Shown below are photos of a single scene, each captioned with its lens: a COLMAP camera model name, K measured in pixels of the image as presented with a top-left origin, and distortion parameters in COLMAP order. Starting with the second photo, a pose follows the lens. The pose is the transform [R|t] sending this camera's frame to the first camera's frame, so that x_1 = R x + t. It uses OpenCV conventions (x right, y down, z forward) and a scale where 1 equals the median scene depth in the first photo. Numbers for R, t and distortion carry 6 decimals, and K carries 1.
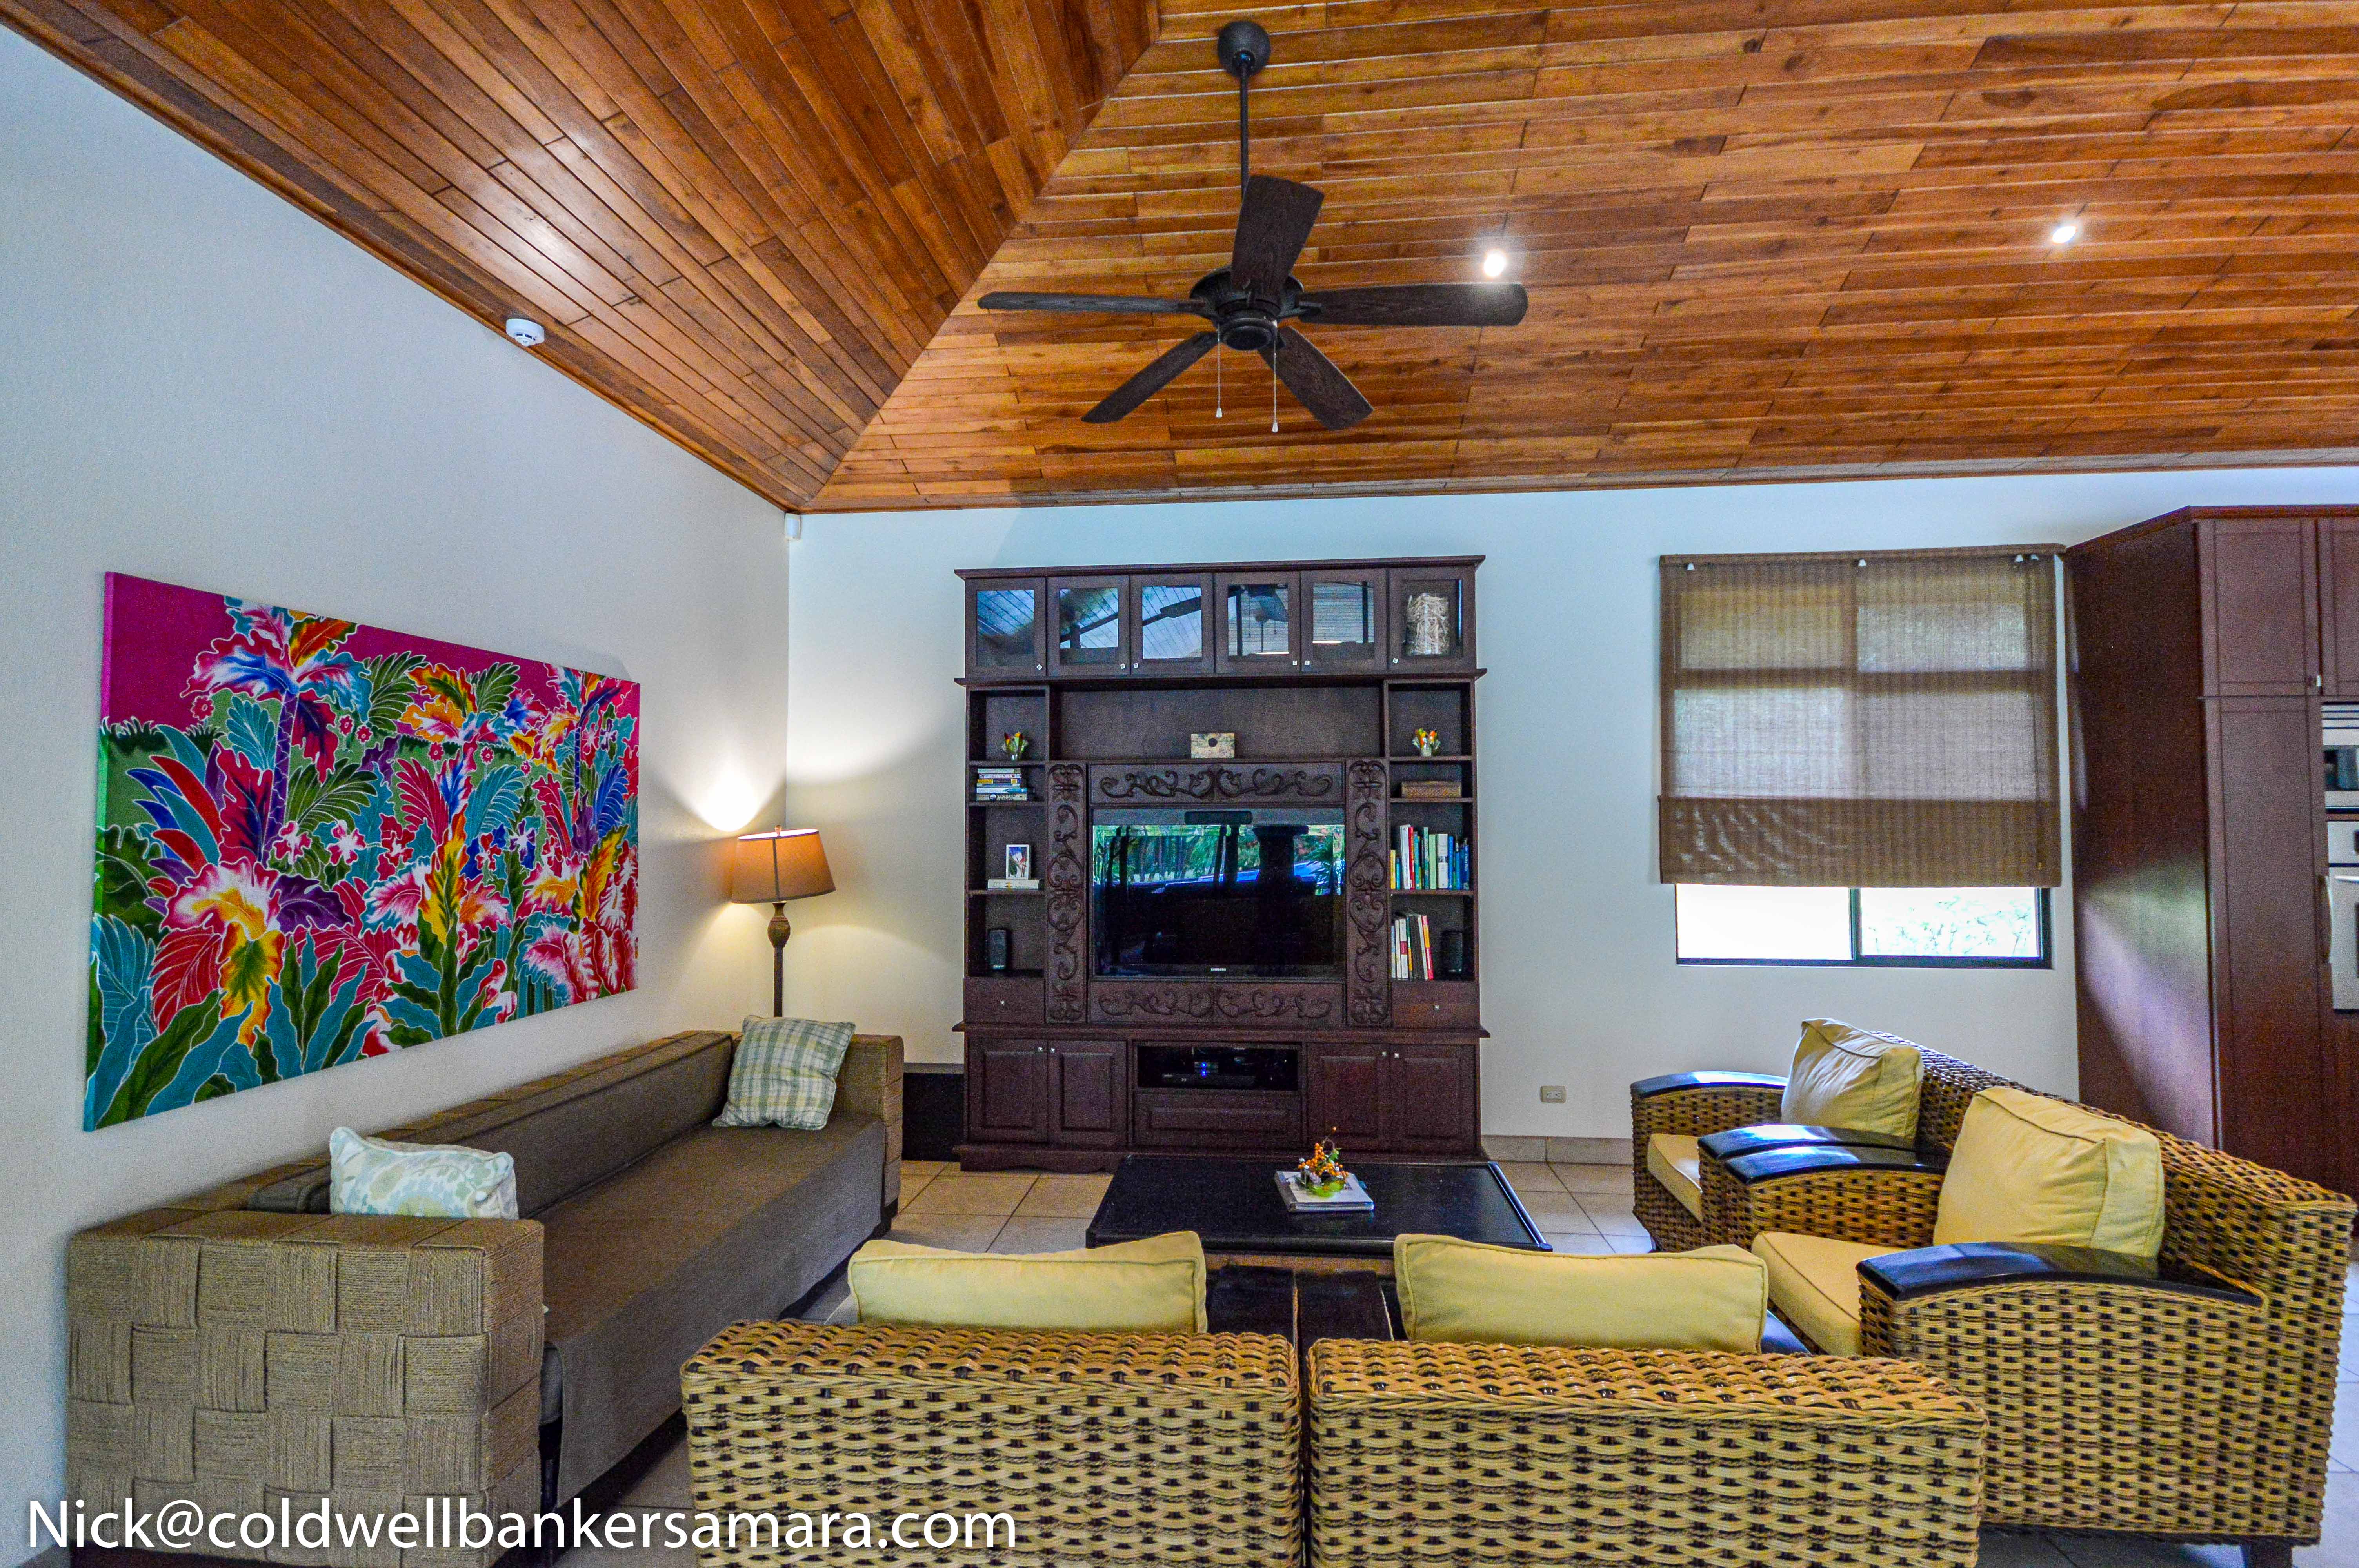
lens RADIAL K [[1058.9, 0, 1186.4], [0, 1058.9, 794.4], [0, 0, 1]] dist [0.006762, -0.000769]
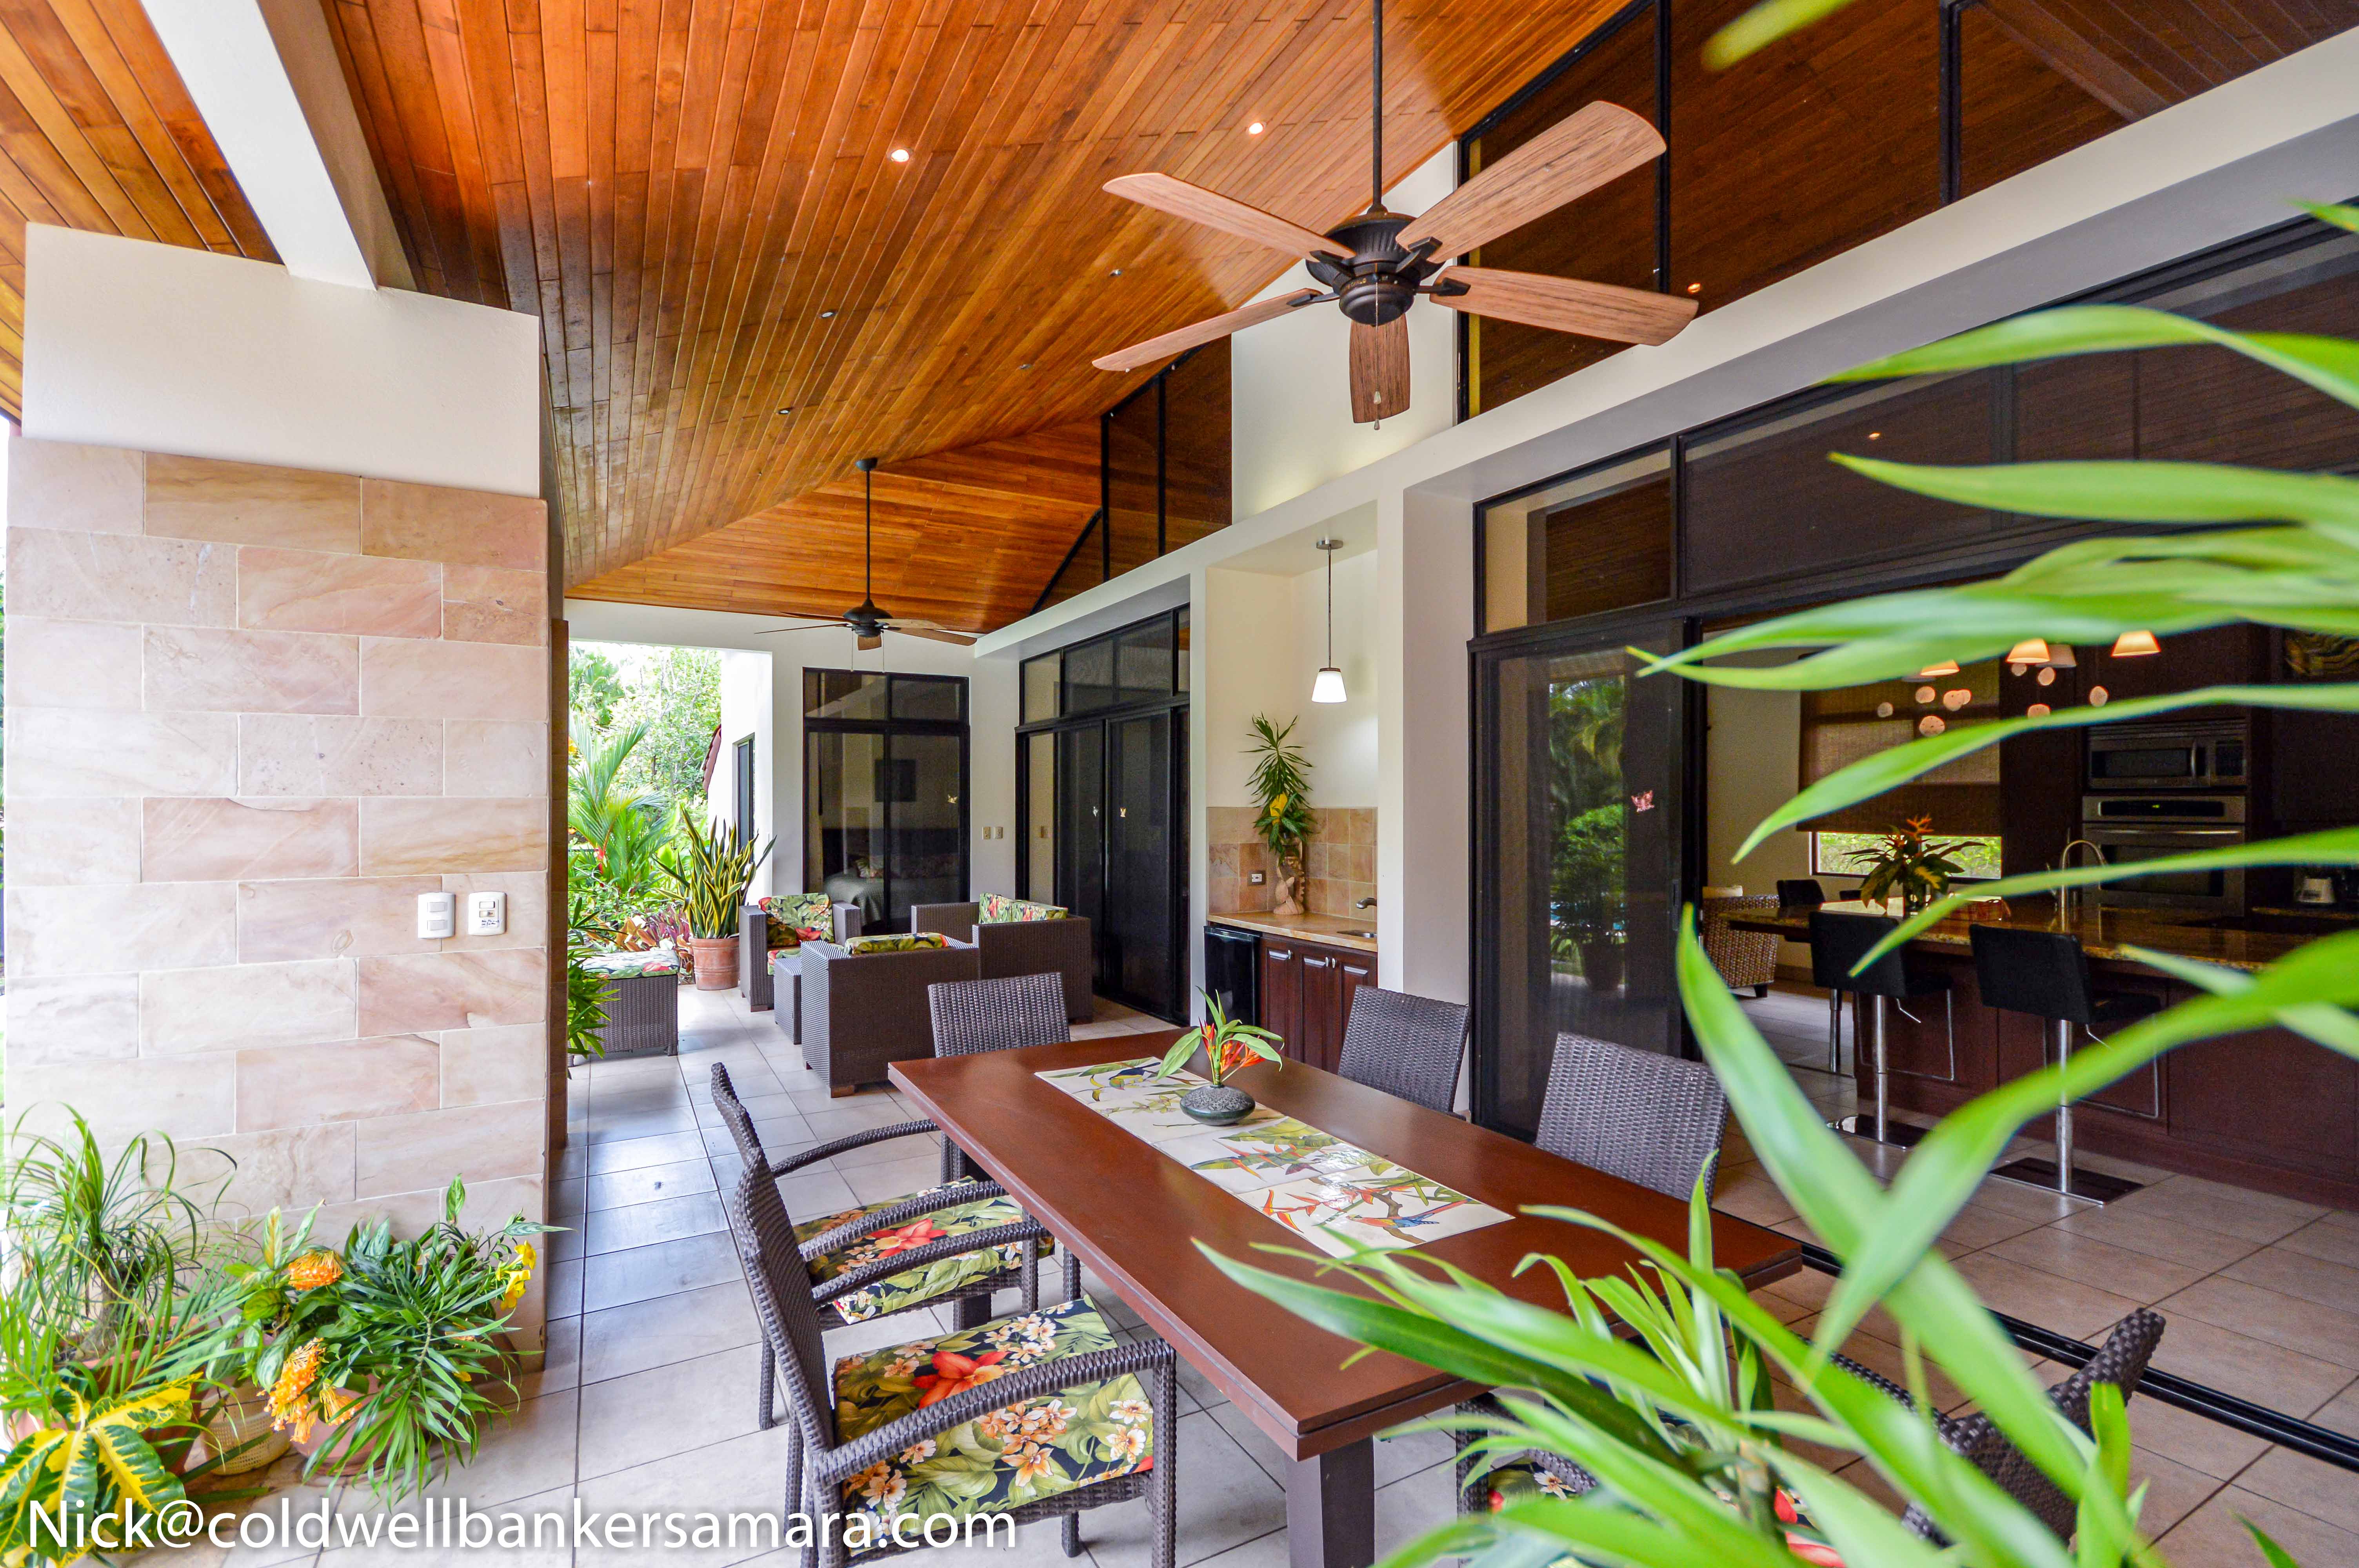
lens RADIAL K [[1058.9, 0, 1186.4], [0, 1058.9, 794.4], [0, 0, 1]] dist [0.006762, -0.000769]
pose [[0.564834, -0.009904, -0.825145, 1.893217], [0.024331, 0.999693, 0.004657, -0.024339], [0.824846, -0.022707, 0.564902, -1.325659]]
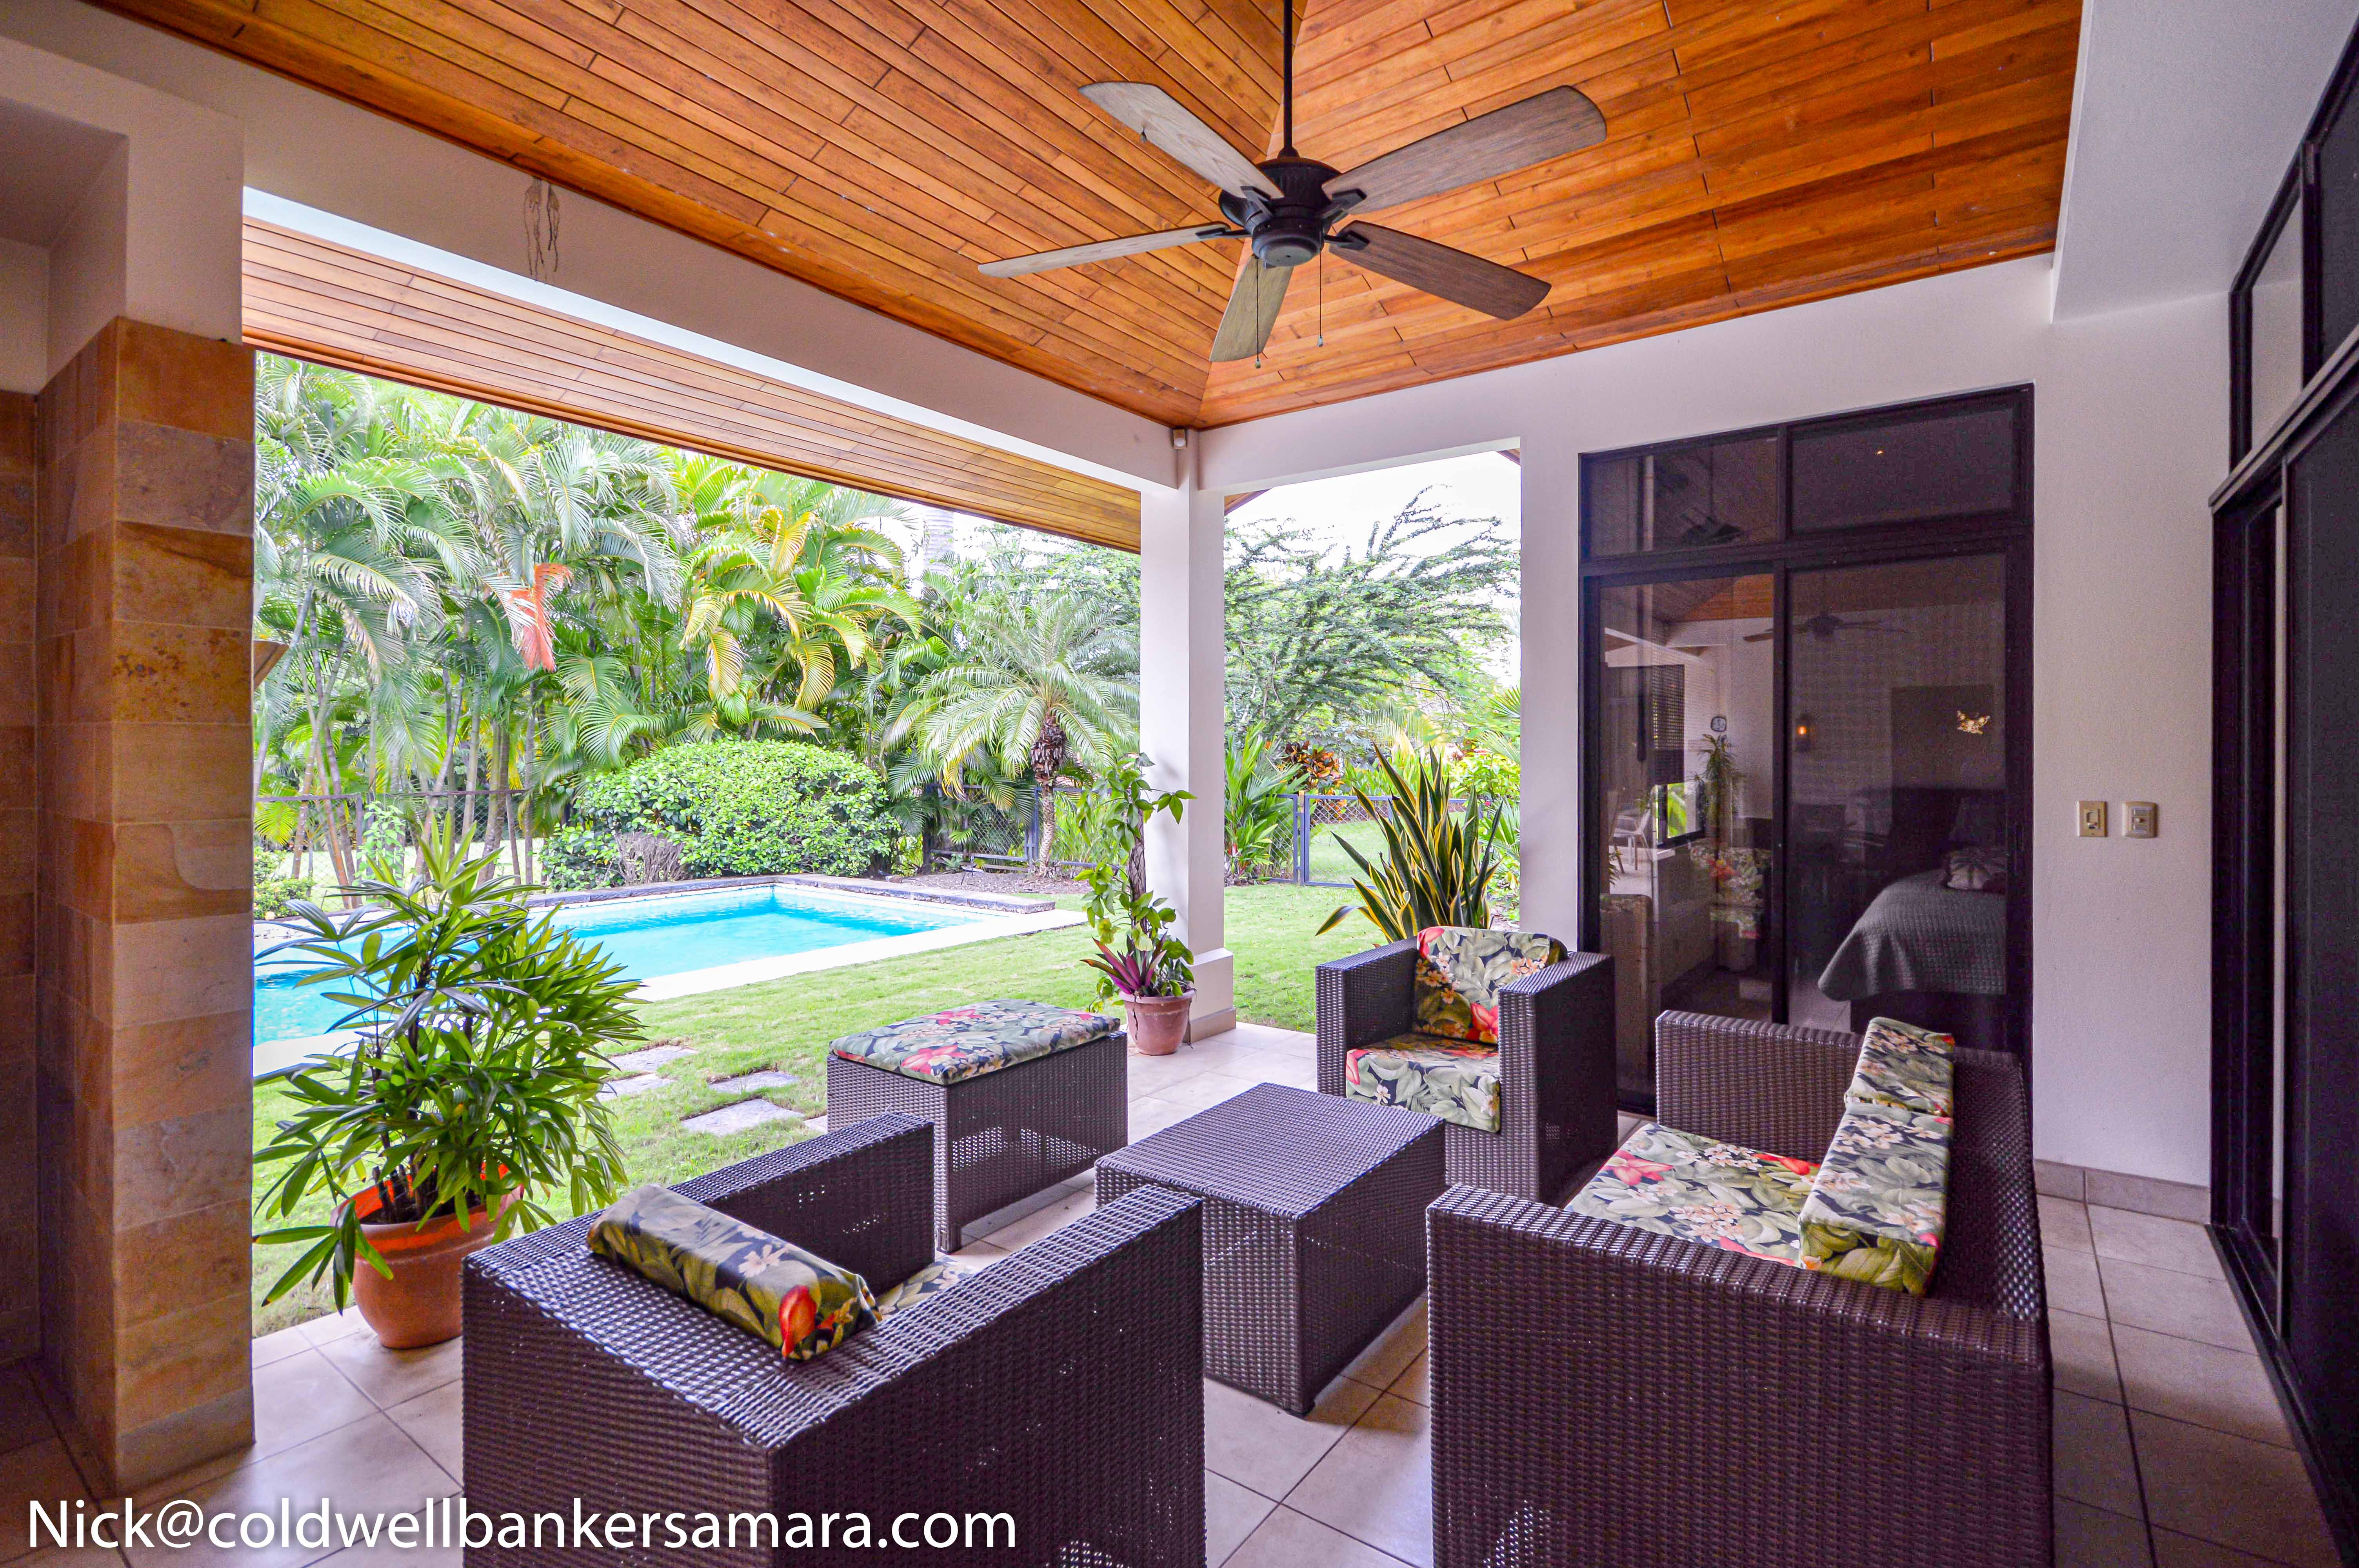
lens RADIAL K [[1095.1, 0, 1174.6], [0, 1095.1, 753.6], [0, 0, 1]] dist [0.003311, 0.000066]
pose [[-0.518473, 0.002384, -0.855091, 0.660649], [0.024254, 0.999635, -0.011919, 0.008621], [0.854750, -0.026919, -0.518341, -0.442547]]
